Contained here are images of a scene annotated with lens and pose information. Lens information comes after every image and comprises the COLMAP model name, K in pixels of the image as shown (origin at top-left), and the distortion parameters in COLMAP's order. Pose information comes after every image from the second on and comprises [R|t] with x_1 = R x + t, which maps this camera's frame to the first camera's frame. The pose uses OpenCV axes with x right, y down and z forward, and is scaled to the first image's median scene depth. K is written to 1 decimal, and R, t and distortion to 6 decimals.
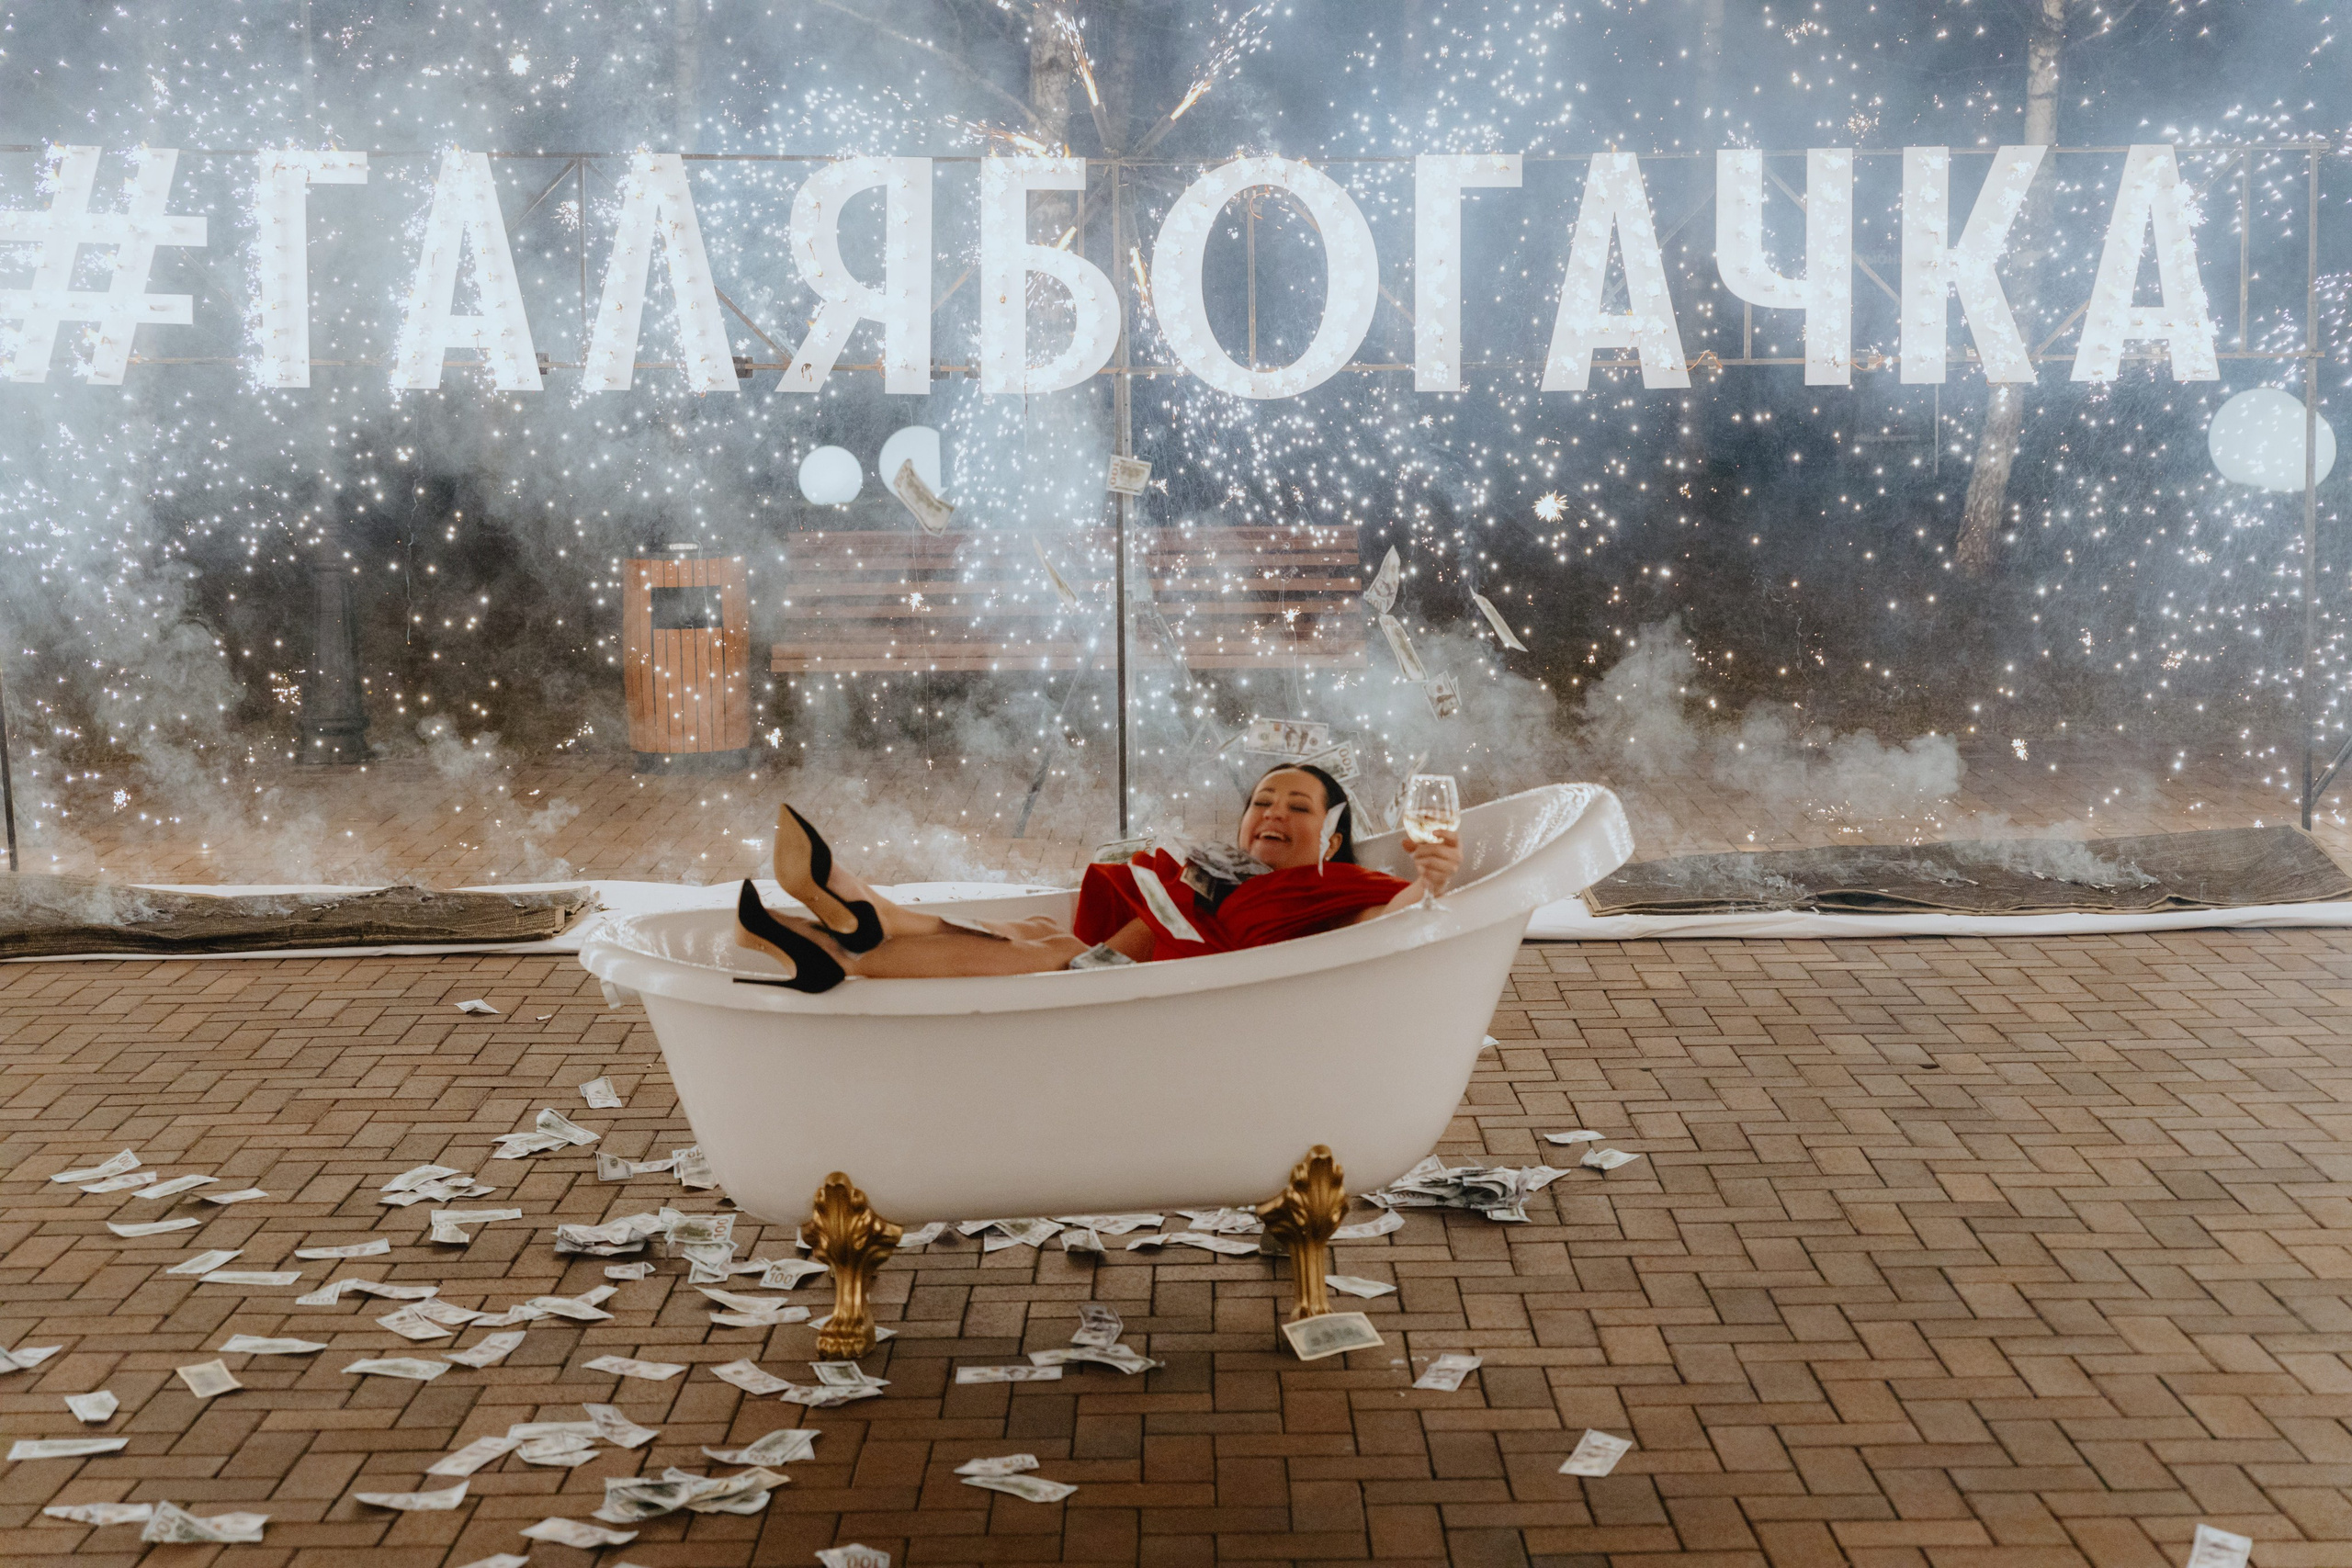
lens RADIAL K [[3520.3, 0, 1178.4], [0, 3520.3, 775.9], [0, 0, 1]] dist [0.004744, -0.020498]
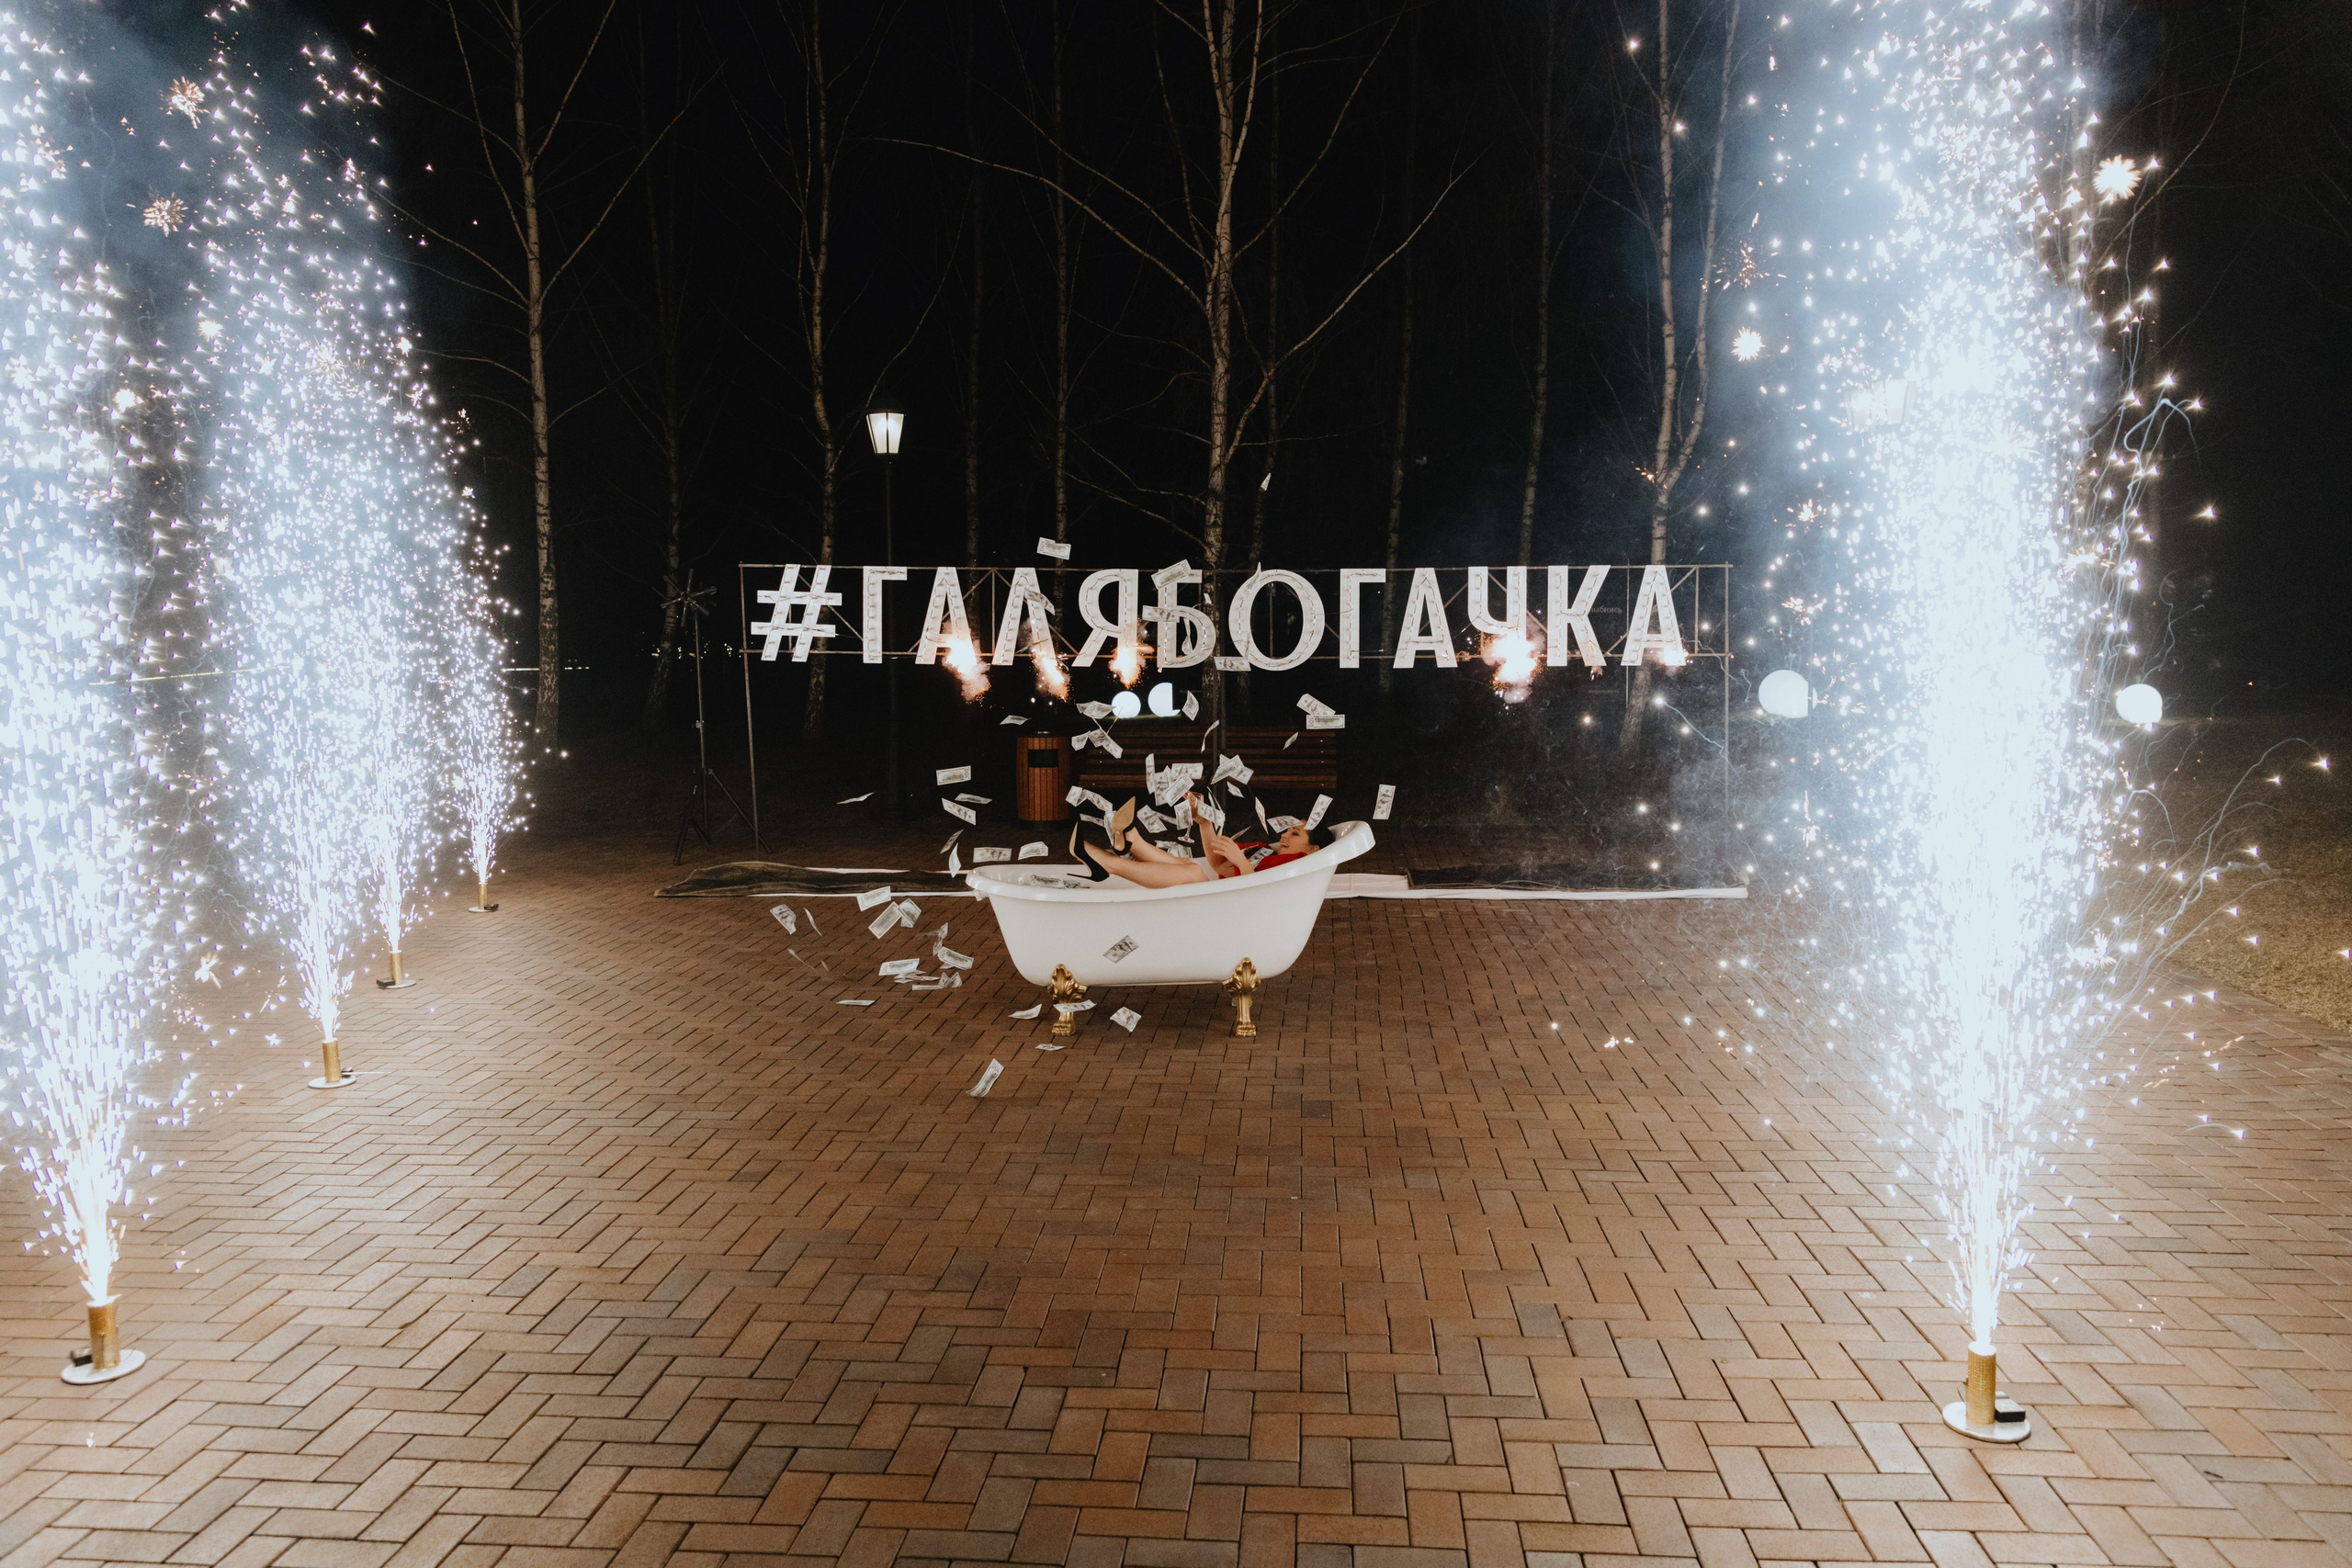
lens RADIAL K [[1707.8, 0, 1175.3], [0, 1707.8, 781.7], [0, 0, 1]] dist [-0.020426, 0.008812]
pose [[0.996489, 0.012094, -0.082843, 0.084694], [-0.015600, 0.999004, -0.041809, 0.027542], [0.082255, 0.042954, 0.995685, -0.239601]]
